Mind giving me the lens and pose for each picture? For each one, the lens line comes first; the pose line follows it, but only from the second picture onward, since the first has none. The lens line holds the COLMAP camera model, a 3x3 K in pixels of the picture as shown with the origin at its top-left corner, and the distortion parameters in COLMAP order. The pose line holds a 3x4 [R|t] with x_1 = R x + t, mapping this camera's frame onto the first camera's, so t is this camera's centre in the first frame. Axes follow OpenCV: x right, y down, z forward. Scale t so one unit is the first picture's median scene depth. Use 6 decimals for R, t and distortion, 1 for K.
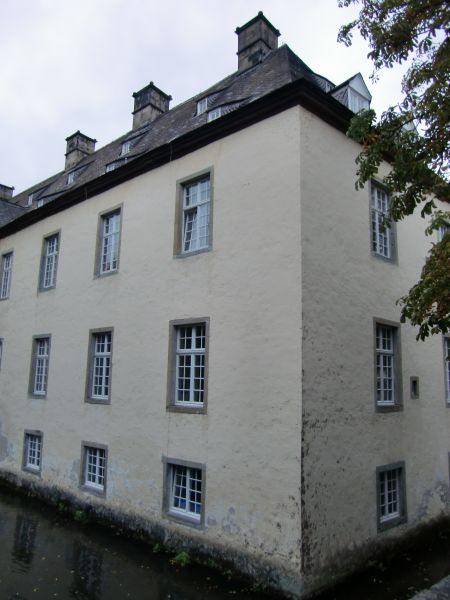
lens RADIAL K [[430.4, 0, 215.5], [0, 430.4, 304.4], [0, 0, 1]] dist [-0.082407, 0.074907]
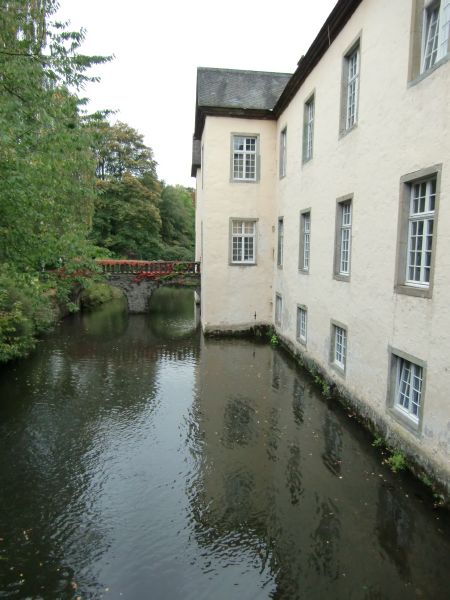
lens RADIAL K [[430.4, 0, 219.1], [0, 430.4, 302.0], [0, 0, 1]] dist [-0.082407, 0.074907]
pose [[0.711940, 0.073793, -0.698352, 0.205667], [0.121803, 0.966414, 0.226292, 0.044031], [0.691596, -0.246168, 0.679040, 0.214009]]
